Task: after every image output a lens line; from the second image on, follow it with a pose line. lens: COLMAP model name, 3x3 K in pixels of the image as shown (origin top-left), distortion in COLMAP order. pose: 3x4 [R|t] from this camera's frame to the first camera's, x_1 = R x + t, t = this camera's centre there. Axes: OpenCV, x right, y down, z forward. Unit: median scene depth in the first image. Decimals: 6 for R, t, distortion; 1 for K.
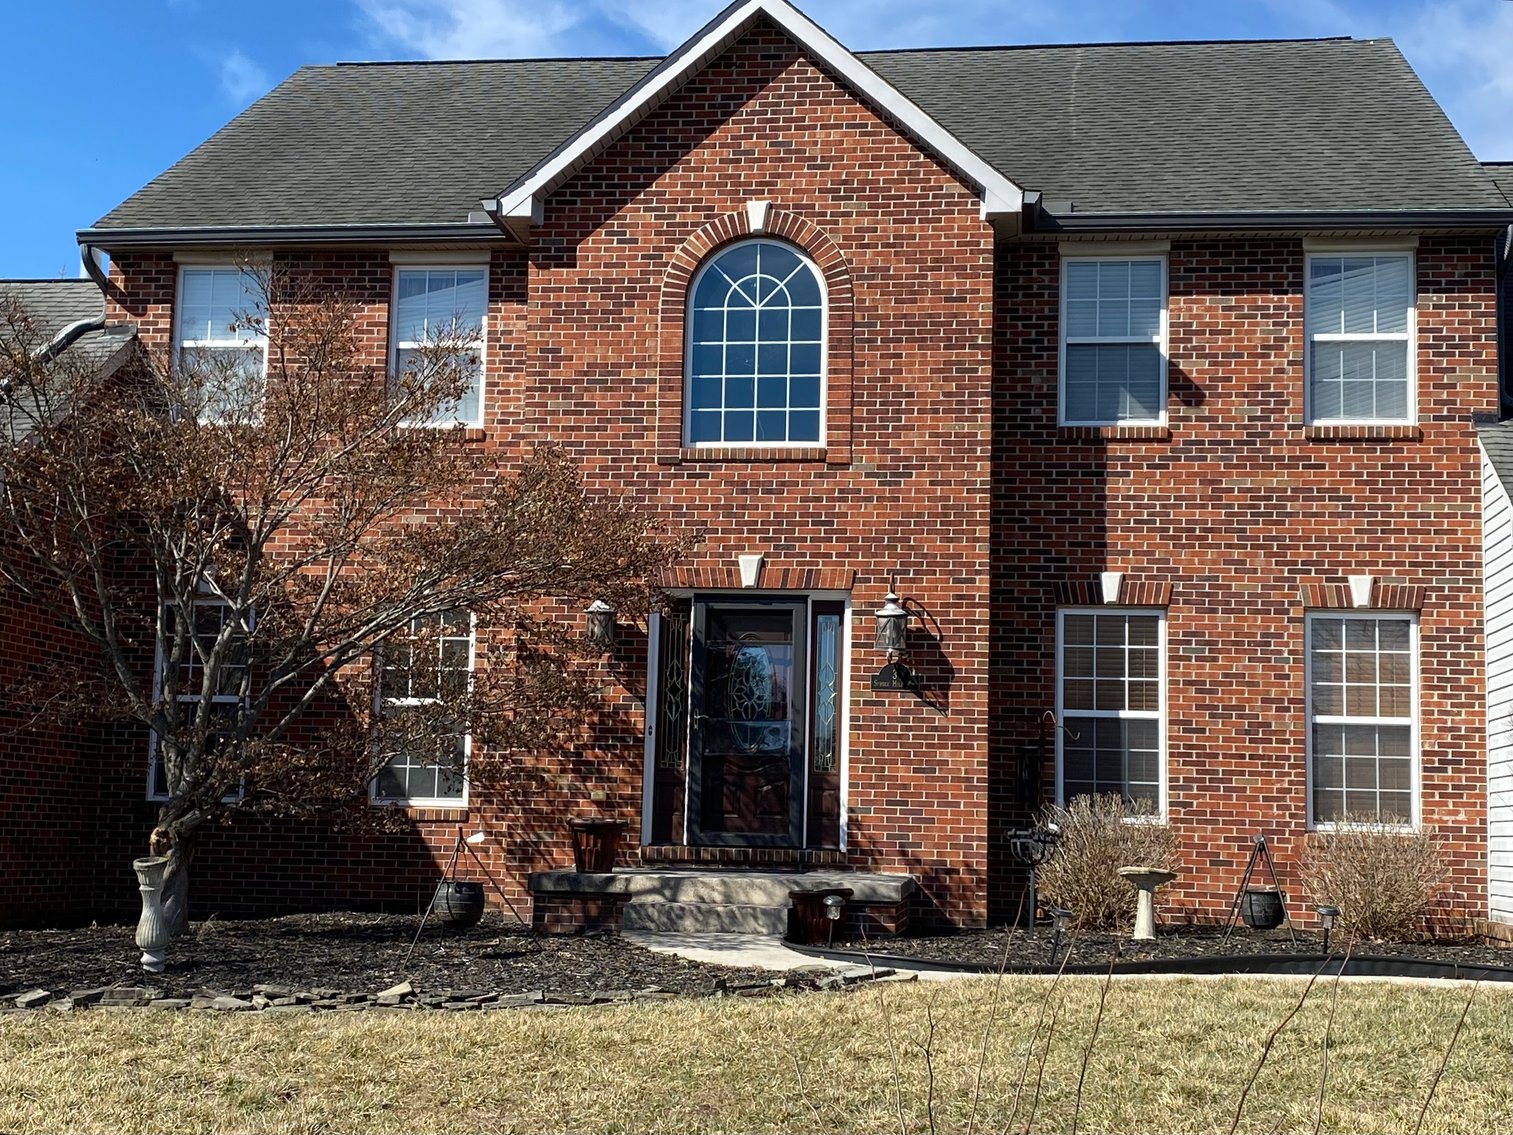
lens RADIAL K [[2074.3, 0, 722.9], [0, 2074.3, 570.3], [0, 0, 1]] dist [0.225101, -0.755129]
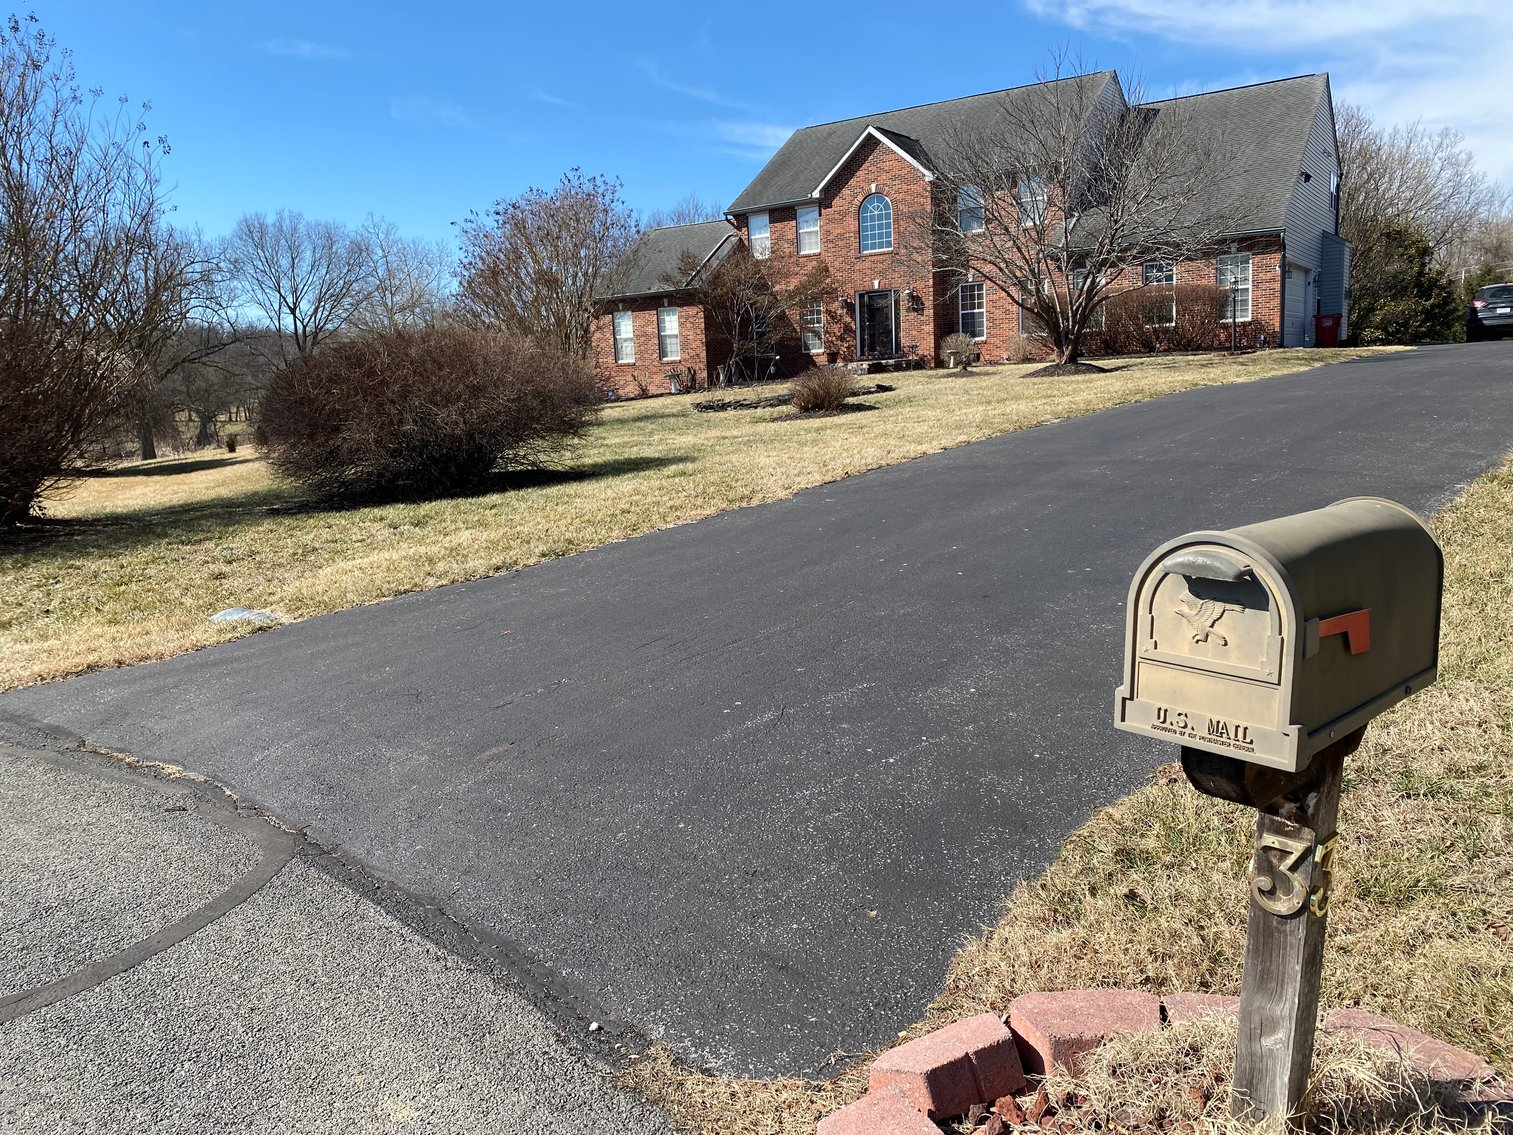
lens RADIAL K [[1156.6, 0, 756.5], [0, 1156.6, 567.5], [0, 0, 1]] dist [0.078993, -0.115399]
pose [[0.904191, -0.007351, -0.427066, 0.741711], [0.128228, 0.958404, 0.254989, -0.076613], [0.407427, -0.285320, 0.867523, -1.160676]]
